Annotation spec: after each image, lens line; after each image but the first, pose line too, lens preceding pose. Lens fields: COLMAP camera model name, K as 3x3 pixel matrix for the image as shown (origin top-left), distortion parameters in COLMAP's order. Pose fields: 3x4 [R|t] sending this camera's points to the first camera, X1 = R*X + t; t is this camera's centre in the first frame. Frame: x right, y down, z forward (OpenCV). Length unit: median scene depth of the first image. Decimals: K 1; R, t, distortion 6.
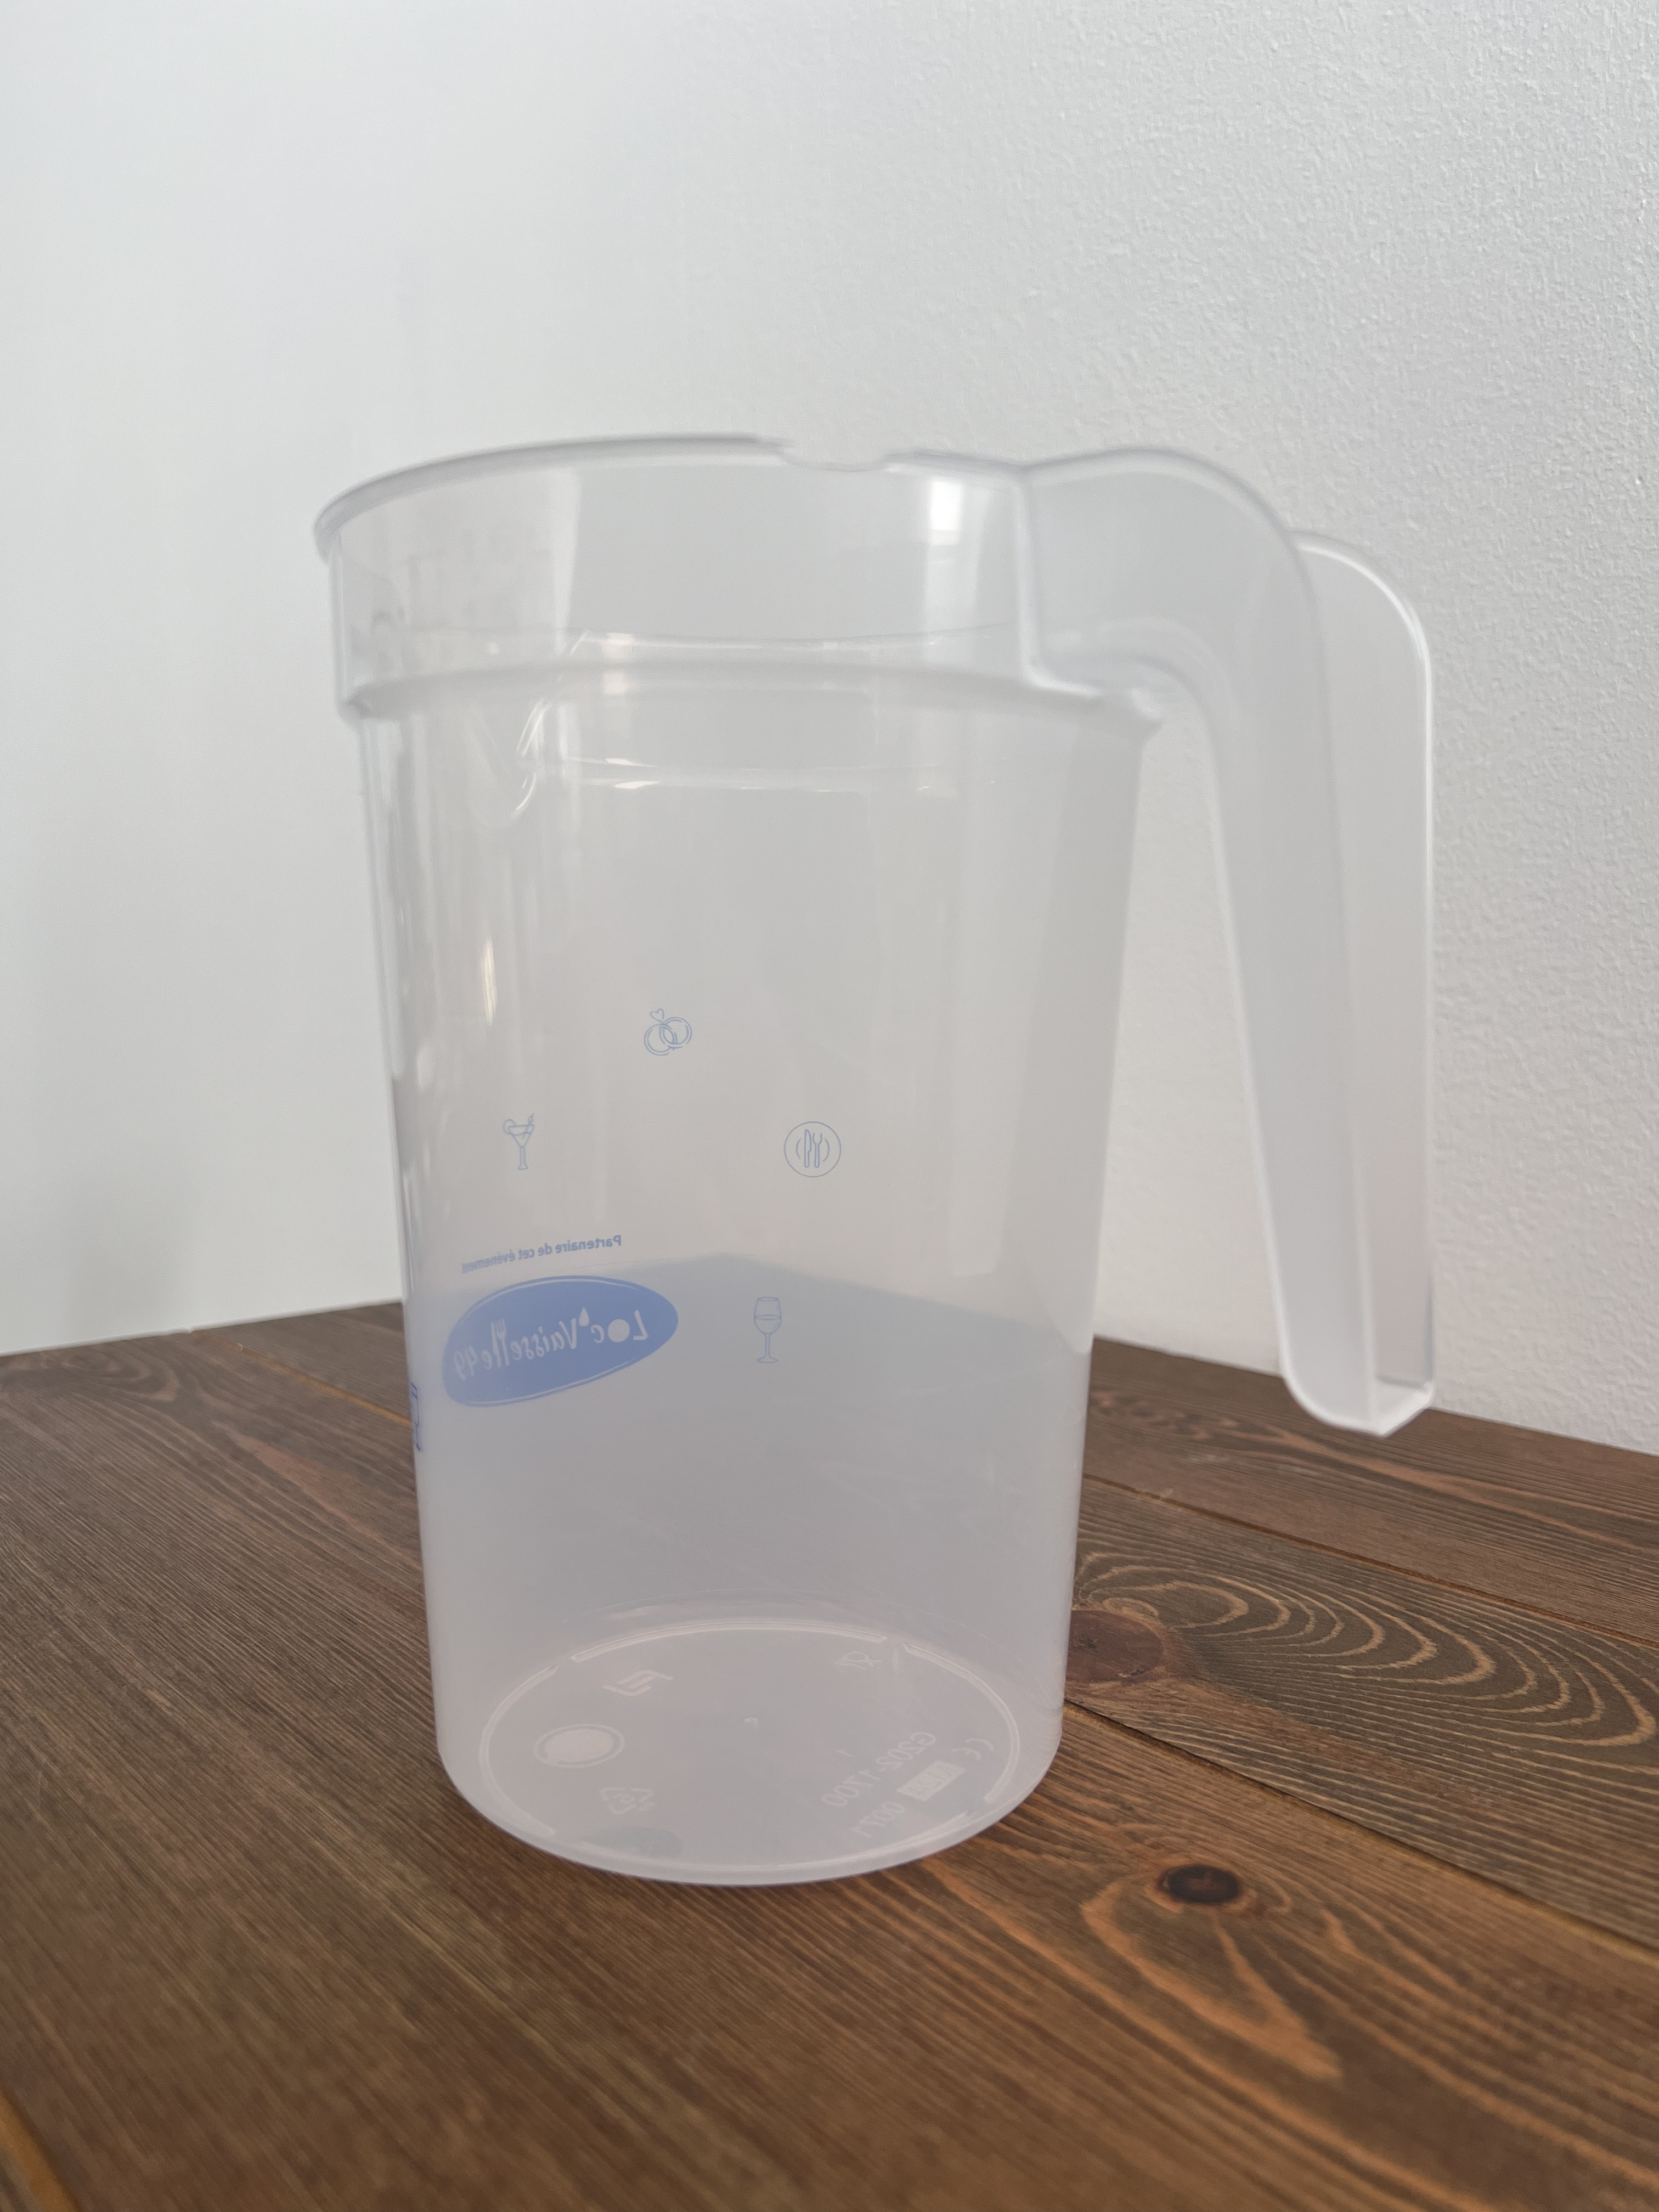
lens RADIAL K [[1768.8, 0, 806.5], [0, 1768.8, 1133.3], [0, 0, 1]] dist [0.014830, -0.037247]
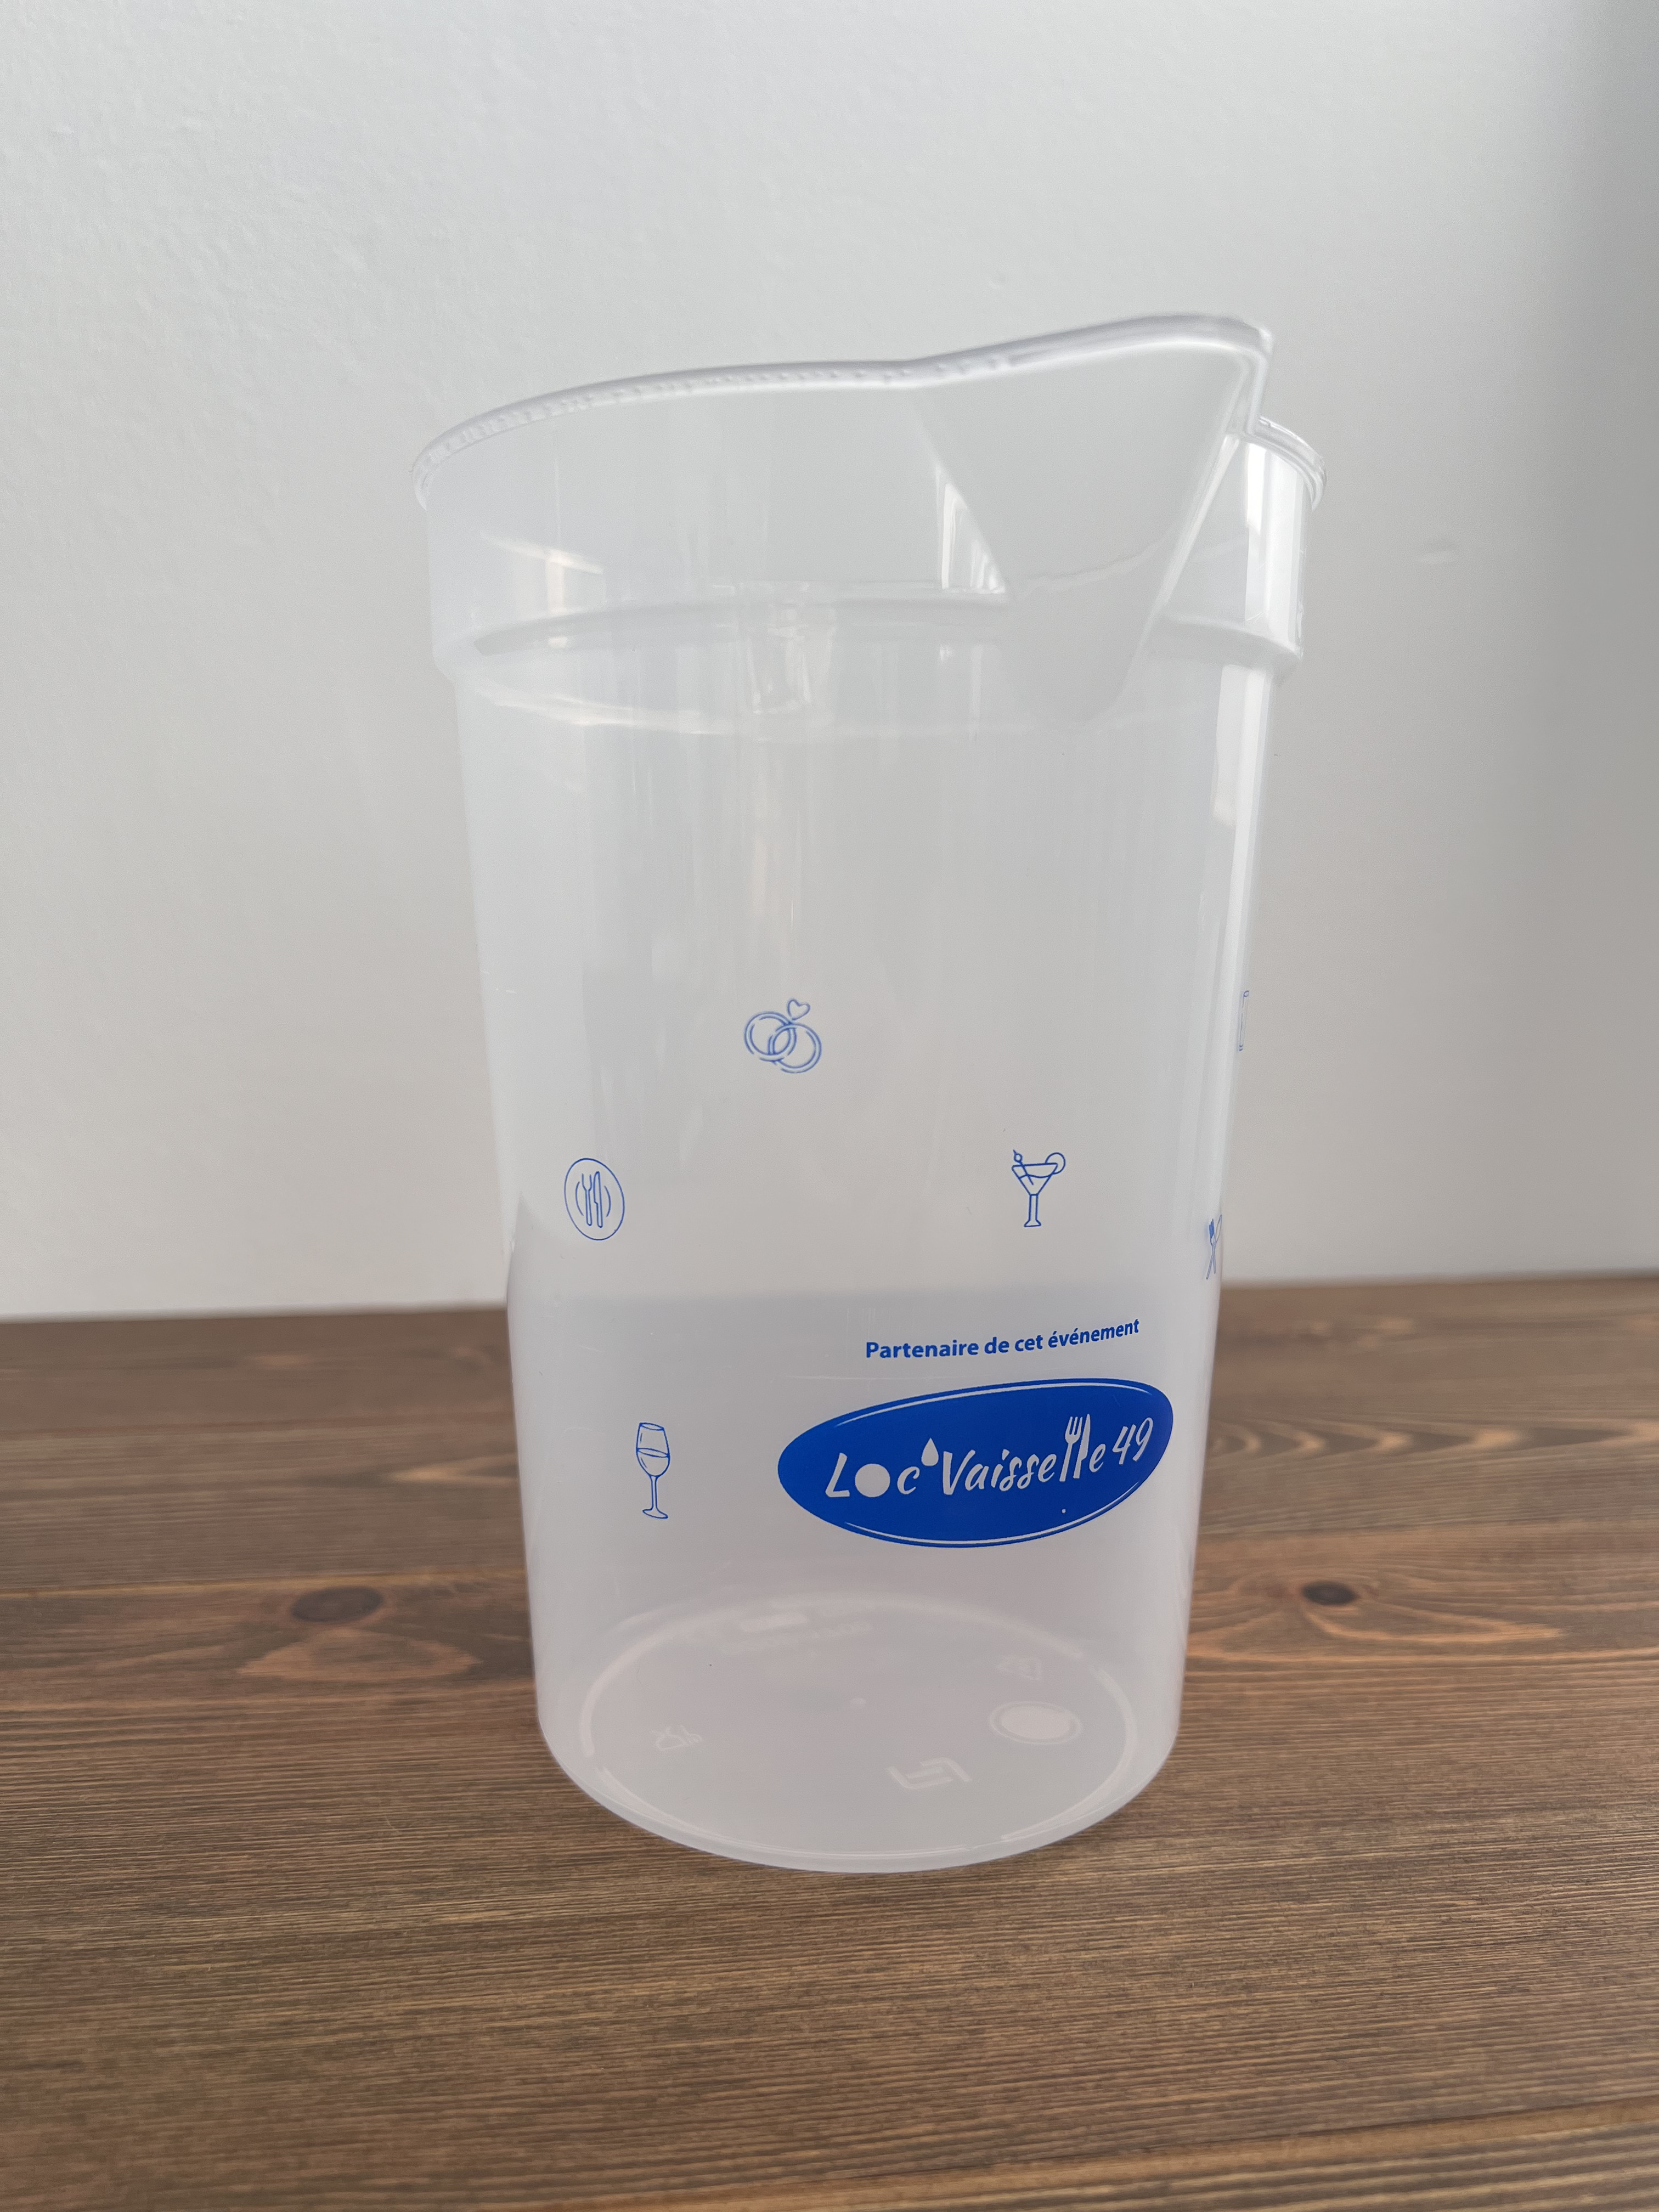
lens RADIAL K [[1768.8, 0, 850.1], [0, 1768.8, 1153.8], [0, 0, 1]] dist [0.014830, -0.037247]
pose [[0.515793, -0.113253, 0.849194, -1.212592], [0.075451, 0.993377, 0.086653, -0.071406], [-0.853384, 0.019378, 0.520922, 0.648628]]
